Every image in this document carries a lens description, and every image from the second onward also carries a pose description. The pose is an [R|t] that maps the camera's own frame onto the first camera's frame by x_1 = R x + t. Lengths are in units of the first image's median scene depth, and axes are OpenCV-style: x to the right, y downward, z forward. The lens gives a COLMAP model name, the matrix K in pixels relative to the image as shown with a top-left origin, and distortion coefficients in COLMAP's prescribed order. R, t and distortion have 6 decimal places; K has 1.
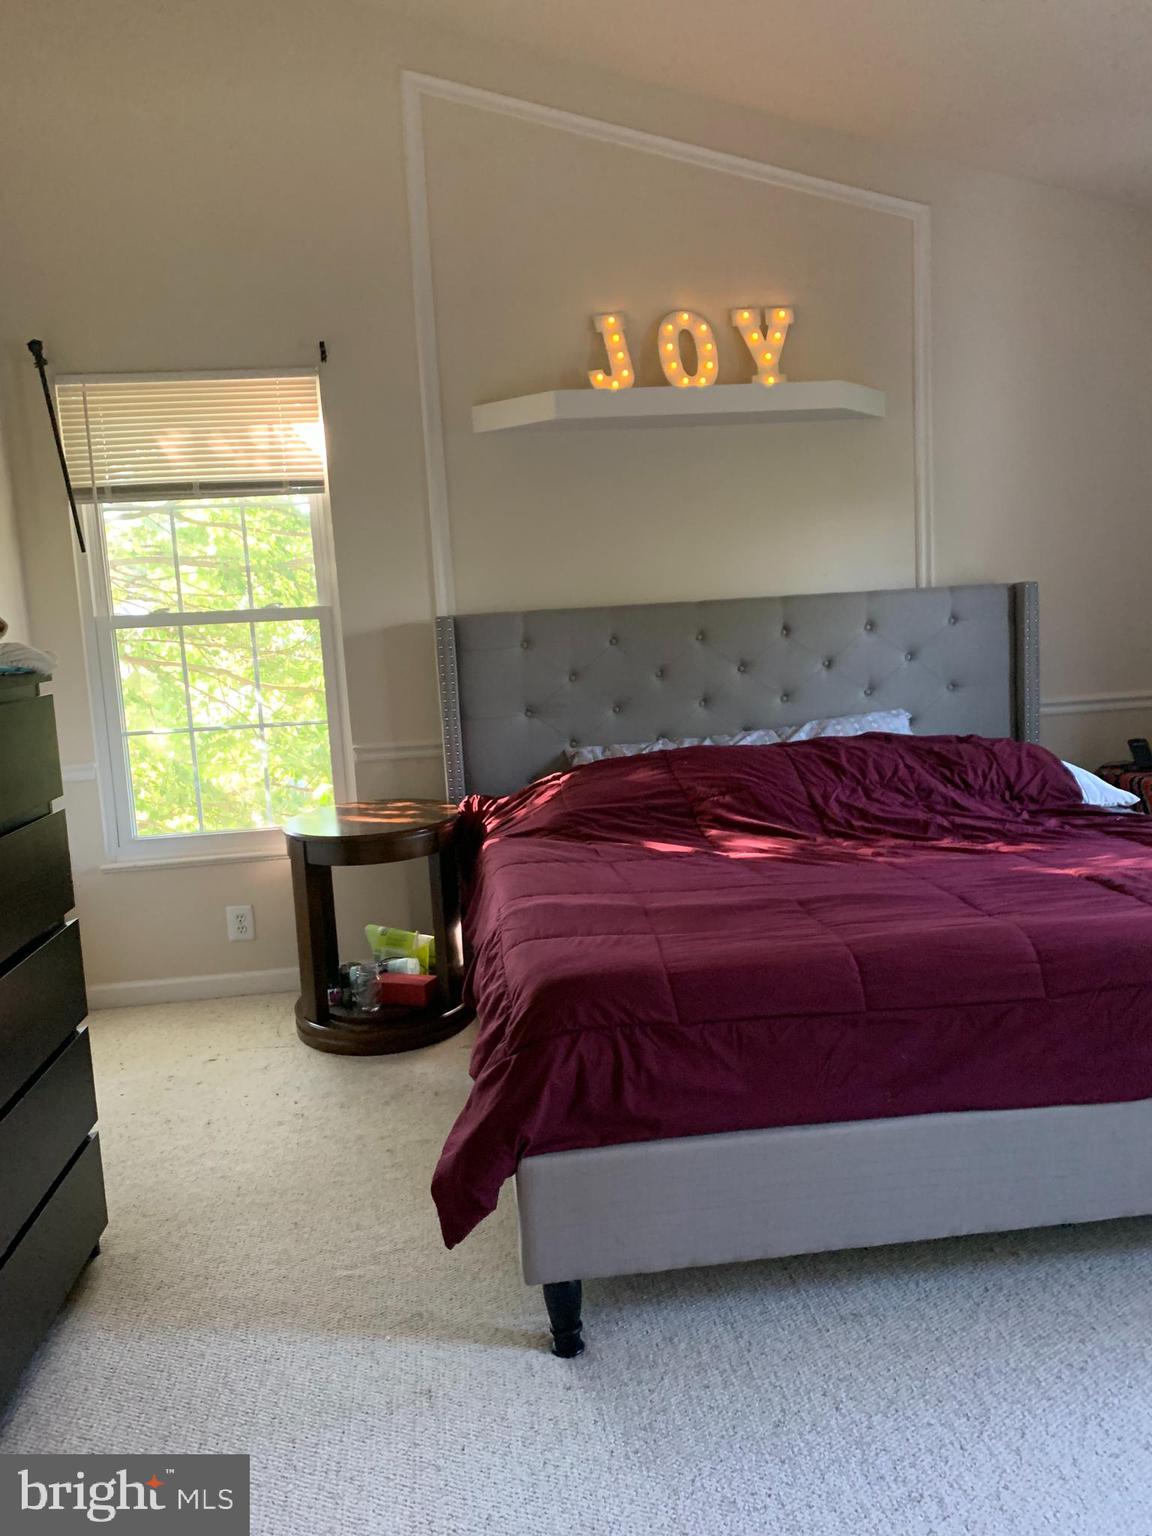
lens RADIAL K [[1158.6, 0, 570.3], [0, 1158.6, 782.1], [0, 0, 1]] dist [0.050690, -0.087531]
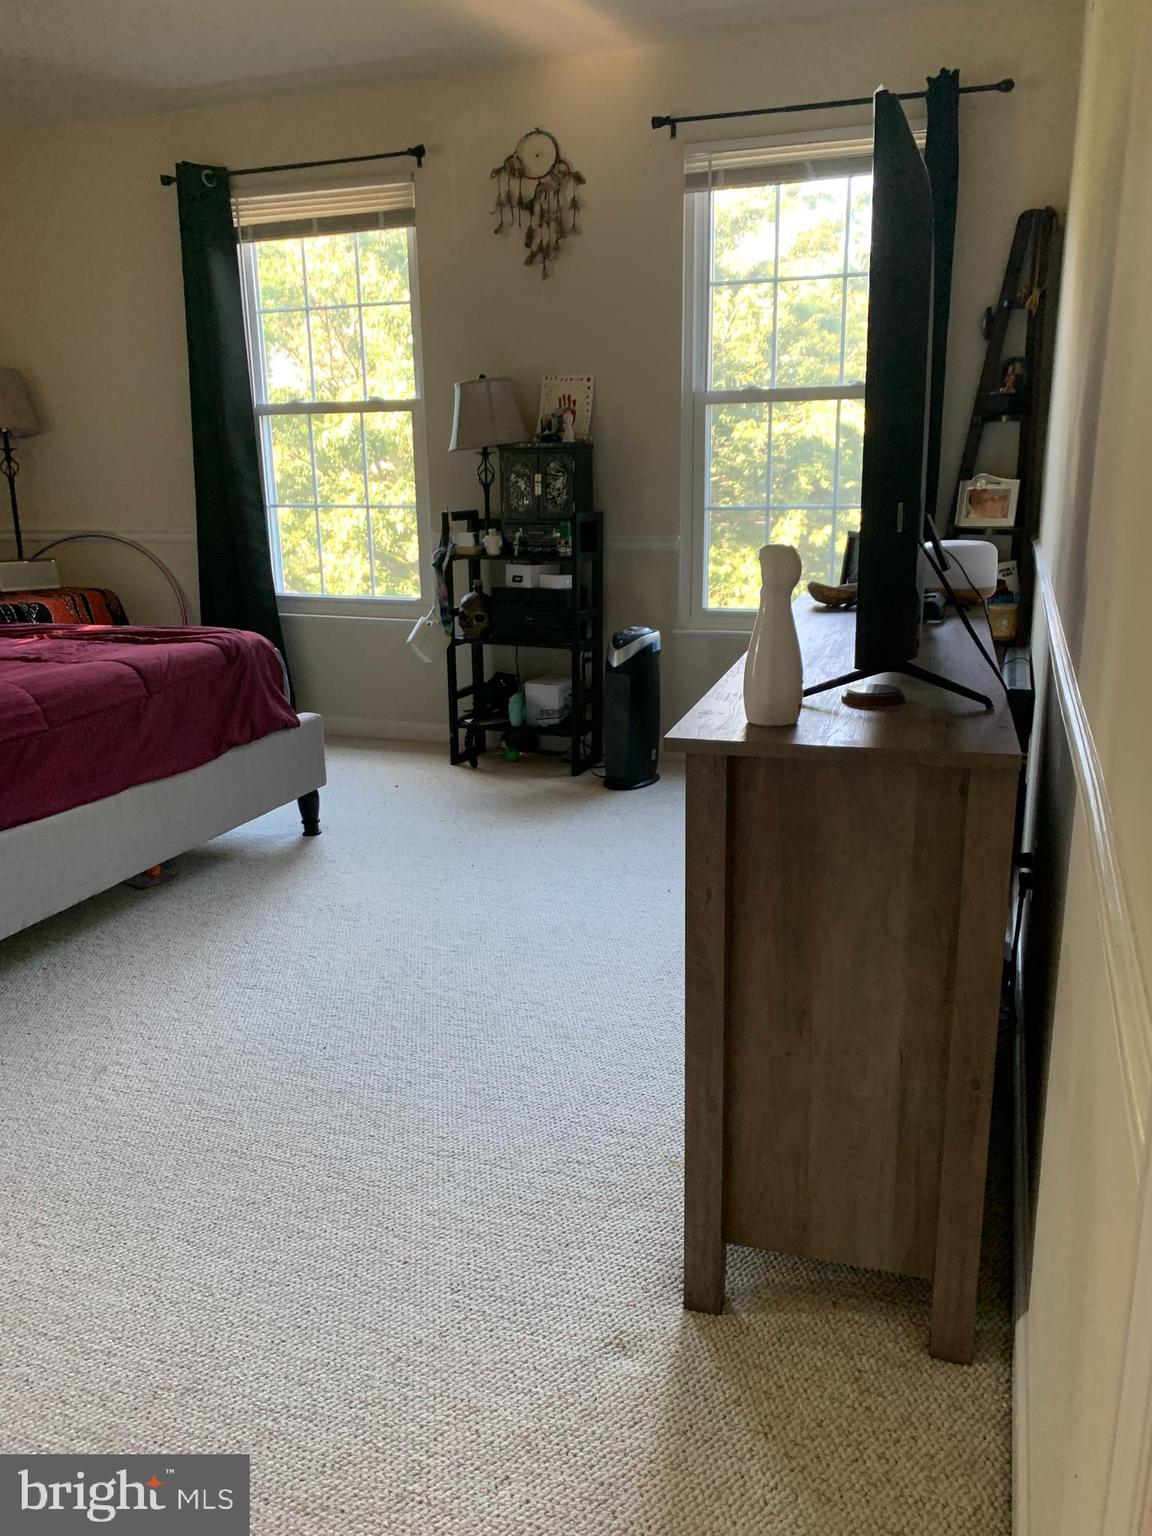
lens RADIAL K [[1158.6, 0, 583.1], [0, 1158.6, 772.3], [0, 0, 1]] dist [0.050690, -0.087531]
pose [[0.447443, -0.188302, 0.874264, -0.275521], [0.117908, 0.981469, 0.151048, 0.064654], [-0.886506, 0.035497, 0.461354, -0.064348]]
